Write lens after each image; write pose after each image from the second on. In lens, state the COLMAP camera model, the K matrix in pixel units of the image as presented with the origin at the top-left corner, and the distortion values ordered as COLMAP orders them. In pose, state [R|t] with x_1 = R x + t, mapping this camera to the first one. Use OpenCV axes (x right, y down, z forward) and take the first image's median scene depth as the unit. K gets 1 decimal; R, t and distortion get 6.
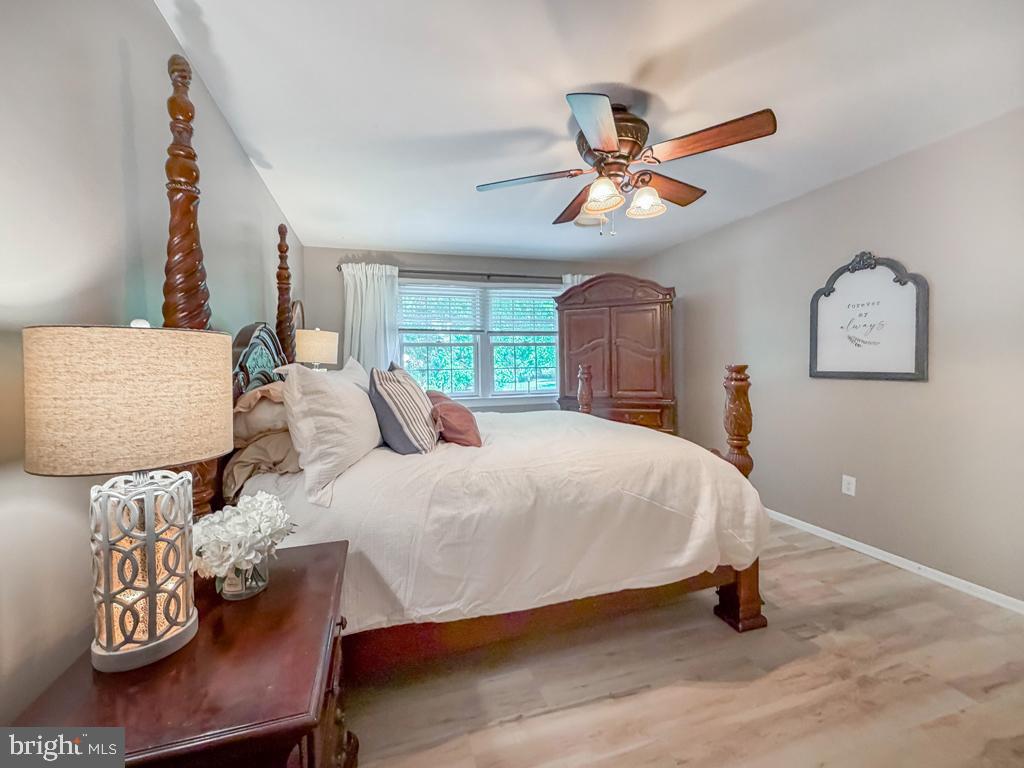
lens RADIAL K [[437.7, 0, 512.7], [0, 437.7, 368.3], [0, 0, 1]] dist [0.001113, 0.000098]
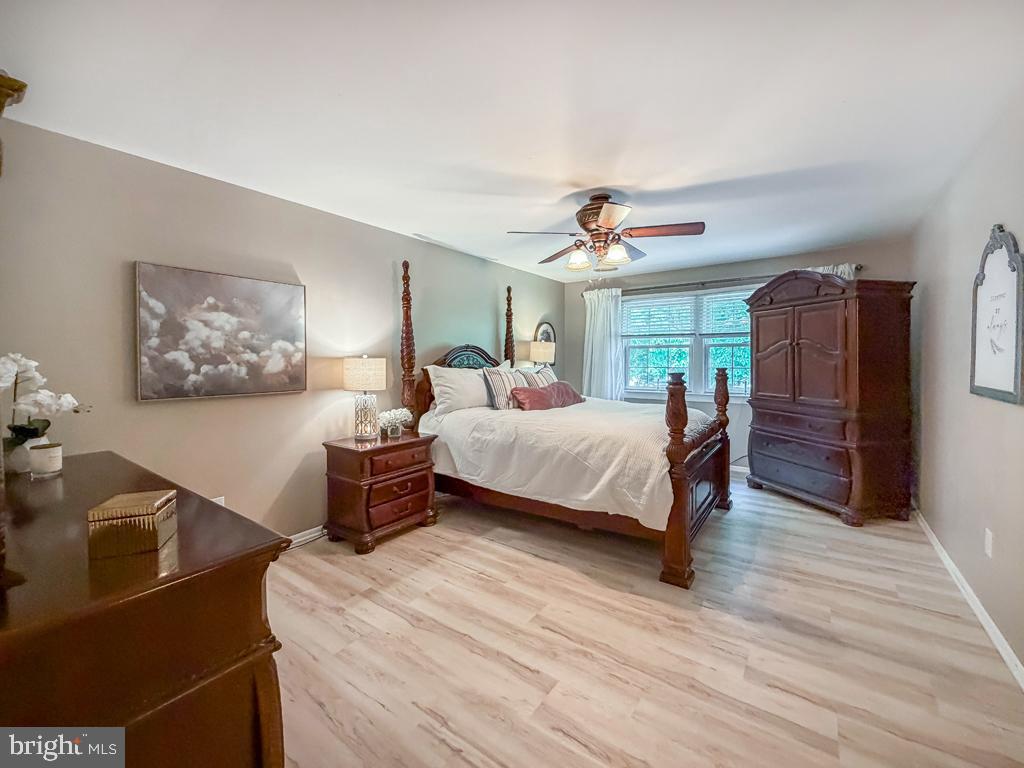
lens RADIAL K [[428.2, 0, 495.4], [0, 428.2, 360.1], [0, 0, 1]] dist [0.000611, 0.000111]
pose [[0.589176, 0.014411, -0.807876, 1.320910], [-0.014559, 0.999868, 0.007219, -0.047454], [0.807873, 0.007508, 0.589308, -0.142821]]
